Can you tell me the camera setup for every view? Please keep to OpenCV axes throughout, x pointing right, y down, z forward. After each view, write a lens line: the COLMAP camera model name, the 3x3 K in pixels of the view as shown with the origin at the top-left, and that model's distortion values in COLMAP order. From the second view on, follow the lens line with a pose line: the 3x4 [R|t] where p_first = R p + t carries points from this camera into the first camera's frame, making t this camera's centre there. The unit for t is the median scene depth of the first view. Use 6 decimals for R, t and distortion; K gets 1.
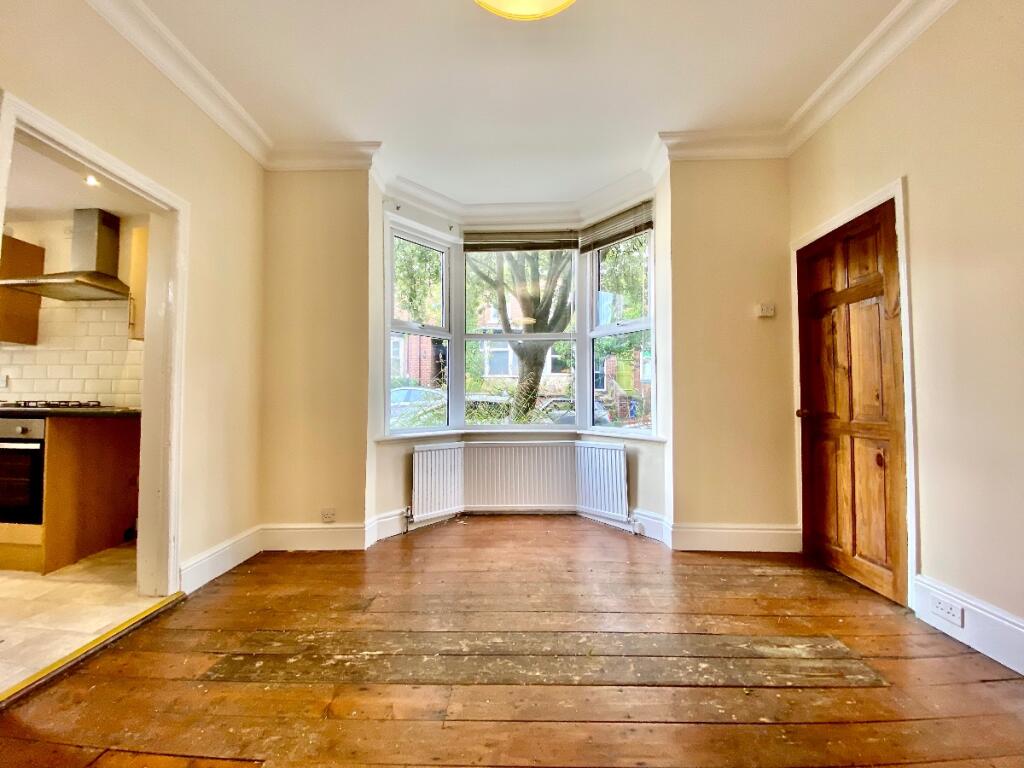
lens RADIAL K [[418.4, 0, 506.7], [0, 418.4, 381.1], [0, 0, 1]] dist [0.037406, -0.026838]
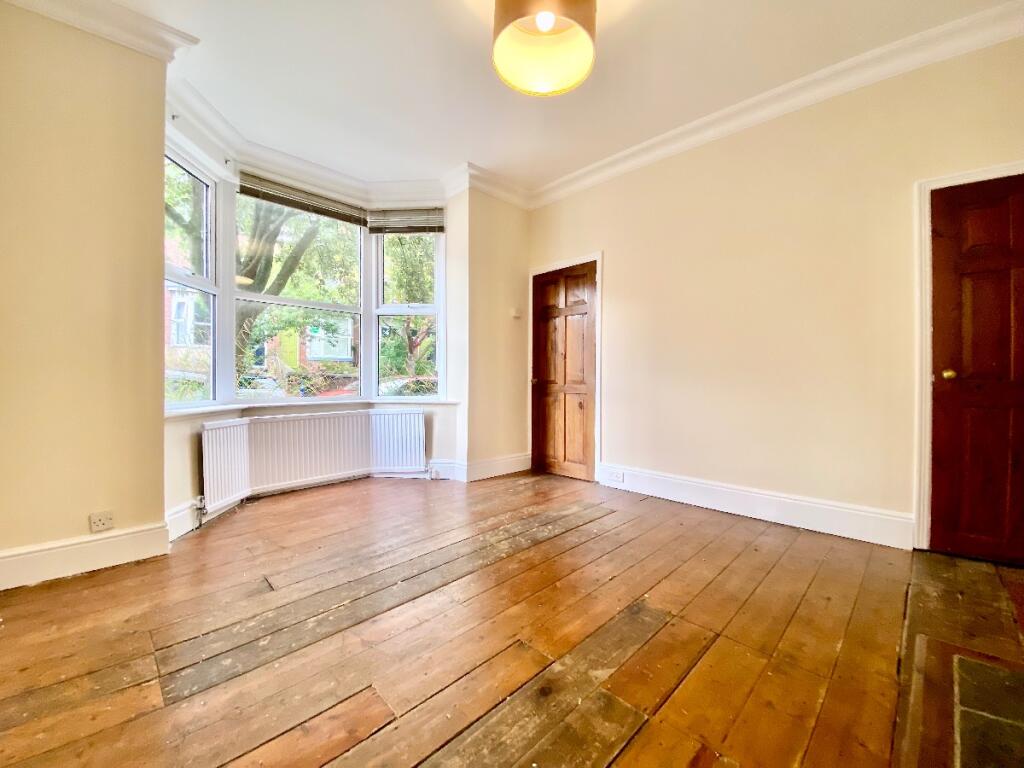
lens RADIAL K [[418.4, 0, 506.7], [0, 418.4, 381.1], [0, 0, 1]] dist [0.037406, -0.026838]
pose [[0.685906, 0.000097, 0.727690, -0.484500], [-0.037733, 0.998659, 0.035433, 0.023661], [-0.726711, -0.051761, 0.684990, 0.007567]]
